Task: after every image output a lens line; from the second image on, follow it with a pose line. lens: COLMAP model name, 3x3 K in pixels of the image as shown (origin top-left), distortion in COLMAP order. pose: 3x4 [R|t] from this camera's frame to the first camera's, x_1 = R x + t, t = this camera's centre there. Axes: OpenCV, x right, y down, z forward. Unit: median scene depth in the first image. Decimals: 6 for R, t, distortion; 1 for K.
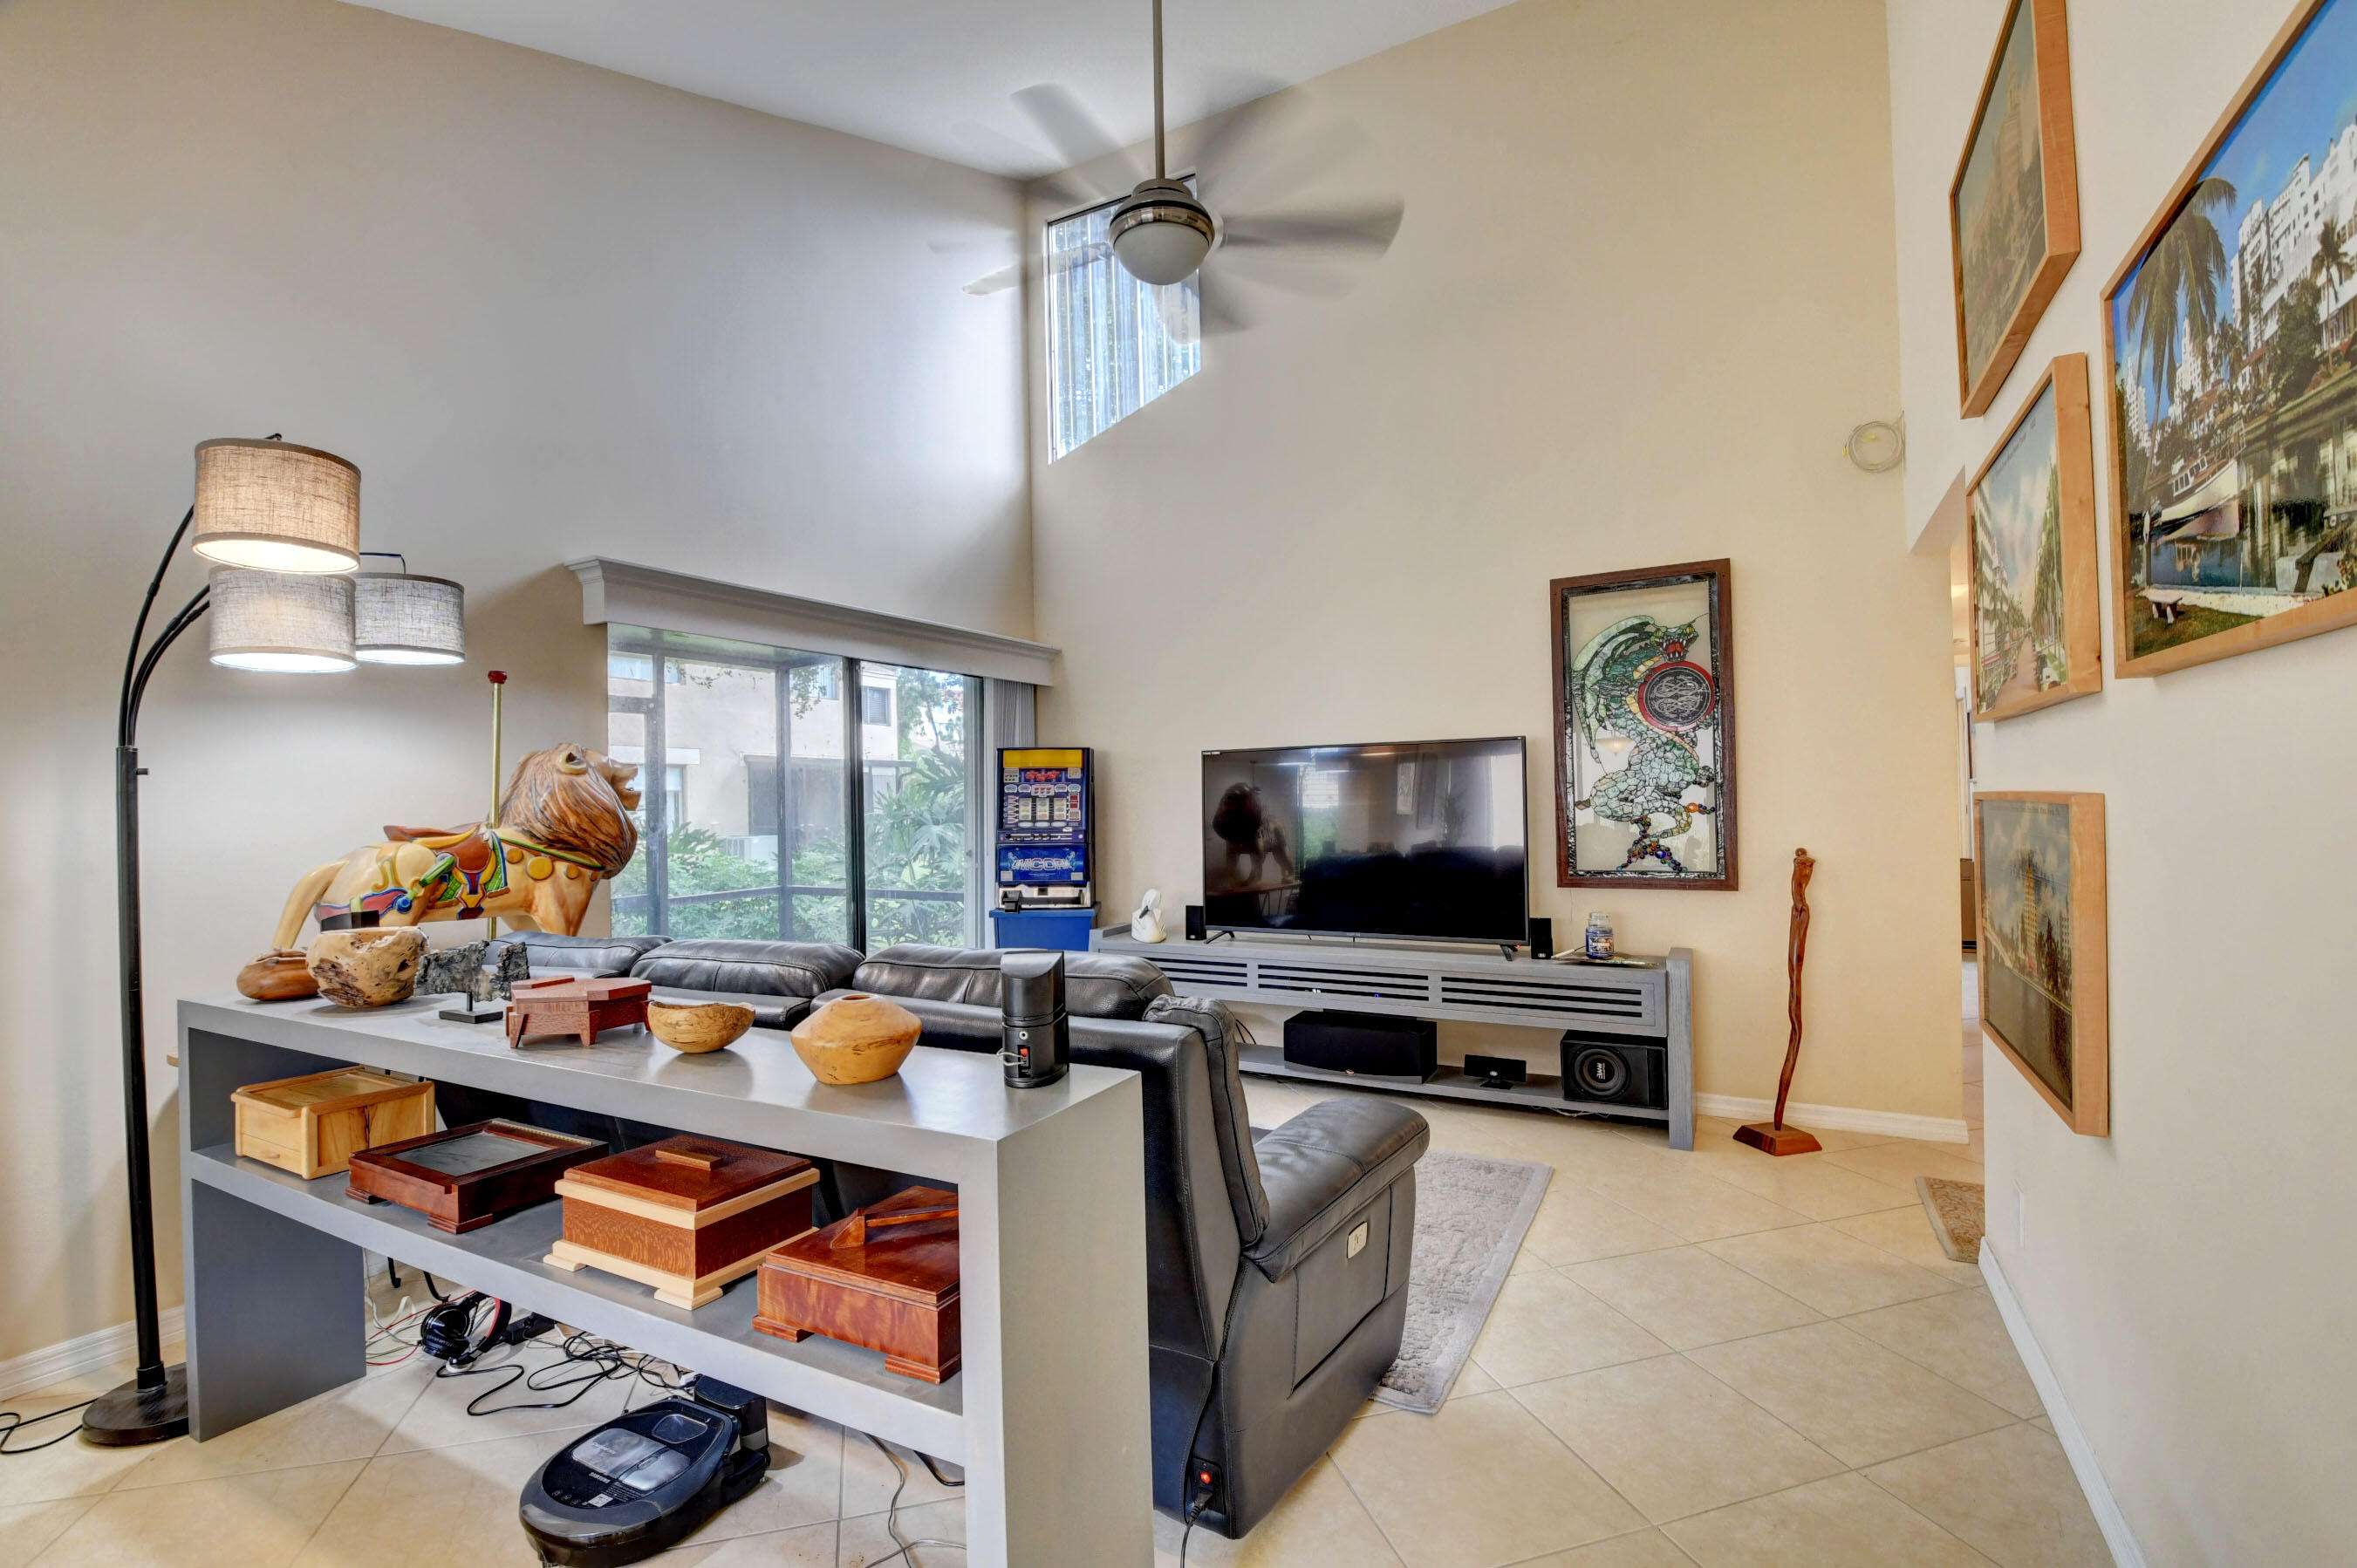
lens RADIAL K [[1018.6, 0, 1176.1], [0, 1018.6, 796.0], [0, 0, 1]] dist [-0.000533, -0.000046]
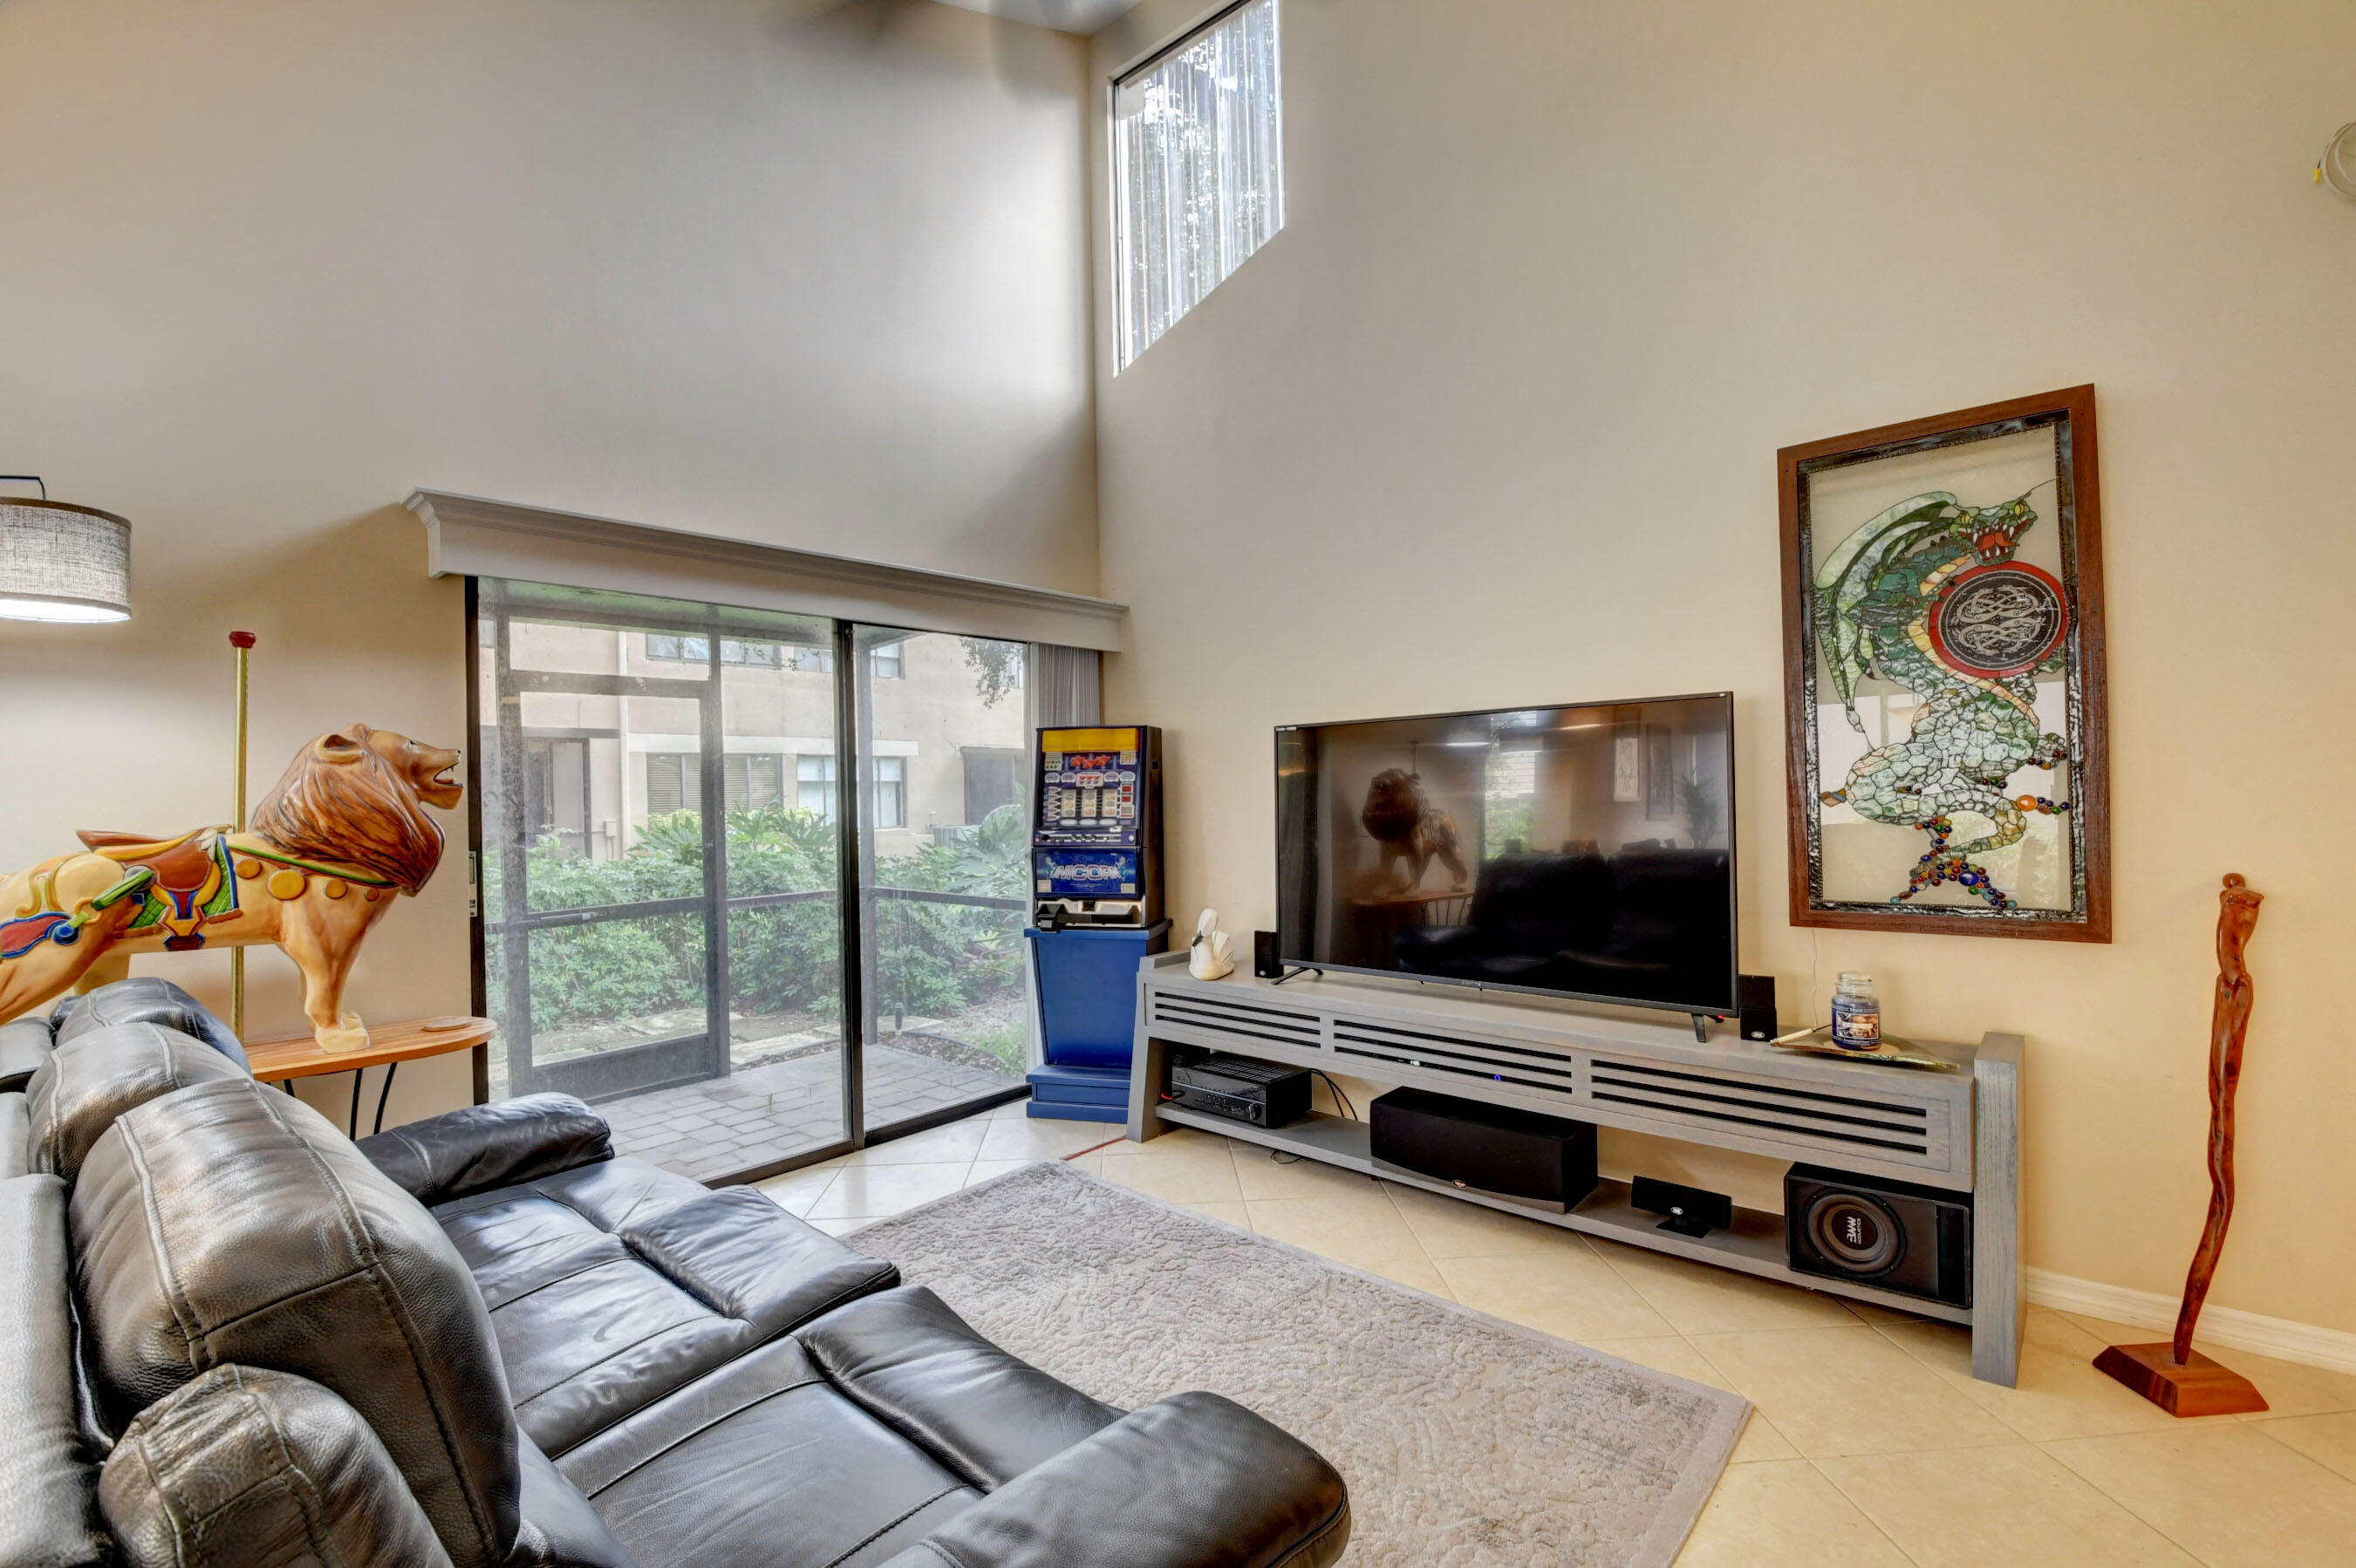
lens RADIAL K [[1028.1, 0, 1174.3], [0, 1028.1, 795.2], [0, 0, 1]] dist [-0.012083, -0.011165]
pose [[0.972971, -0.002001, -0.230919, 0.149421], [0.004384, 0.999942, 0.009804, -0.001301], [0.230886, -0.010552, 0.972923, 0.290268]]
